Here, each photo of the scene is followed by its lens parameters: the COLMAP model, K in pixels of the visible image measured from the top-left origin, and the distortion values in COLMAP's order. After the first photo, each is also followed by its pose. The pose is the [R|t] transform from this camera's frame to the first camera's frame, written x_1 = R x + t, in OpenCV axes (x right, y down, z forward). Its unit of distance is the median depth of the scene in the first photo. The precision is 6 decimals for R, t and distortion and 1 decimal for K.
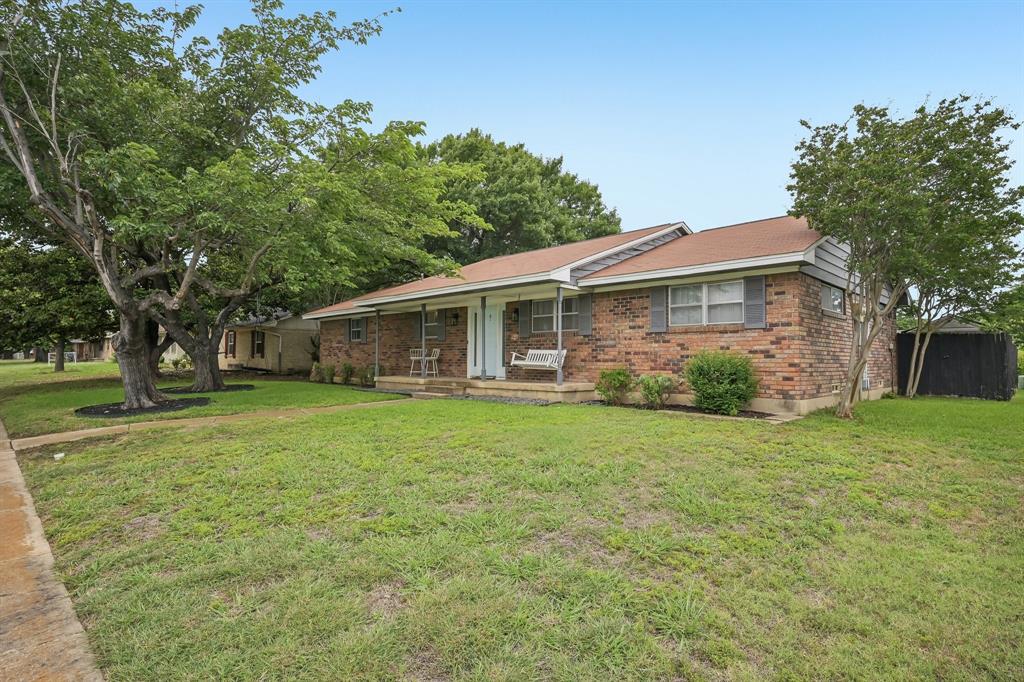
lens RADIAL K [[517.1, 0, 512.0], [0, 517.1, 341.0], [0, 0, 1]] dist [-0.000391, -0.000016]
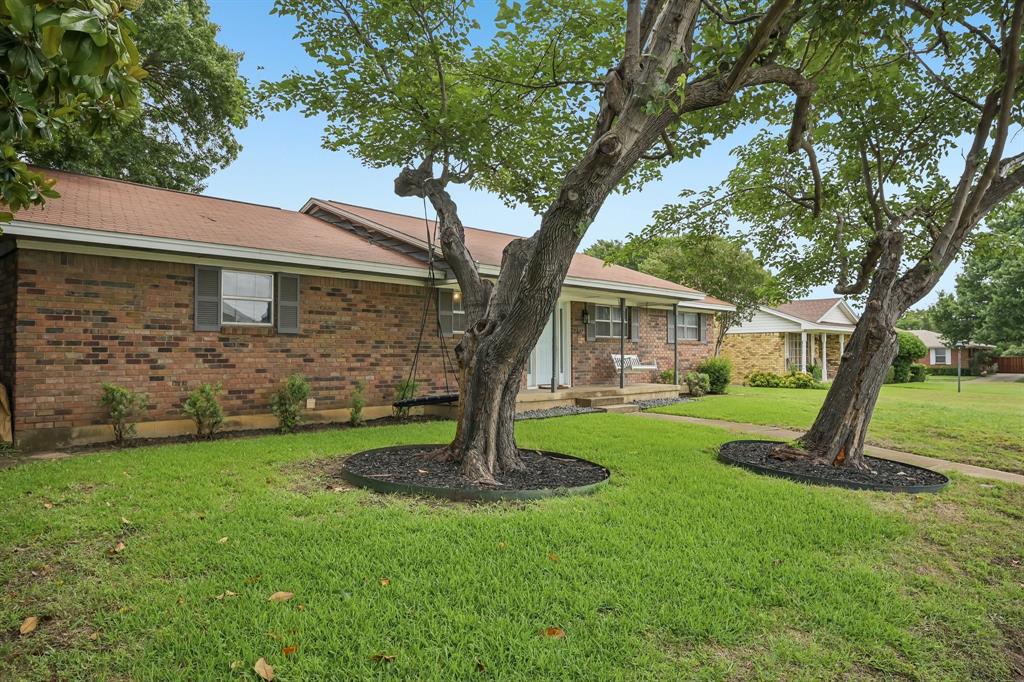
lens RADIAL K [[663.1, 0, 512.0], [0, 663.1, 341.0], [0, 0, 1]] dist [-0.000300, -0.000257]
pose [[-0.010398, 0.034413, 0.999354, -1.075686], [-0.019352, 0.999214, -0.034609, 0.033751], [-0.999759, -0.019699, -0.009724, 1.029686]]
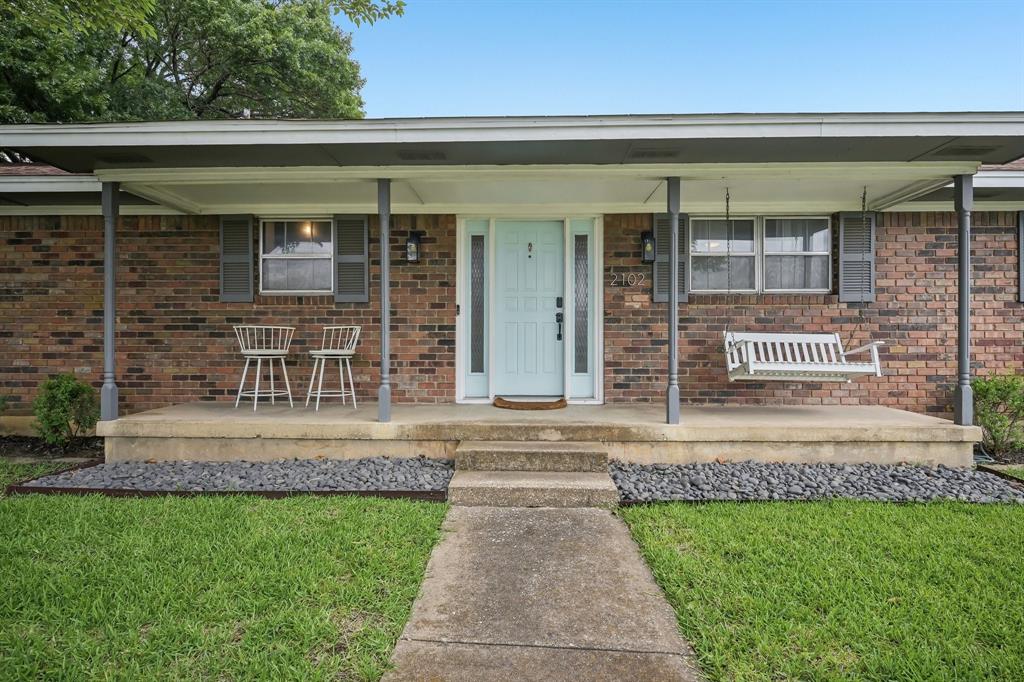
lens RADIAL K [[527.2, 0, 512.0], [0, 527.2, 341.0], [0, 0, 1]] dist [-0.000608, -0.000299]
pose [[0.734979, 0.004574, 0.678074, -0.317572], [-0.023487, 0.999549, 0.018715, 0.017047], [-0.677682, -0.029681, 0.734755, 0.685030]]
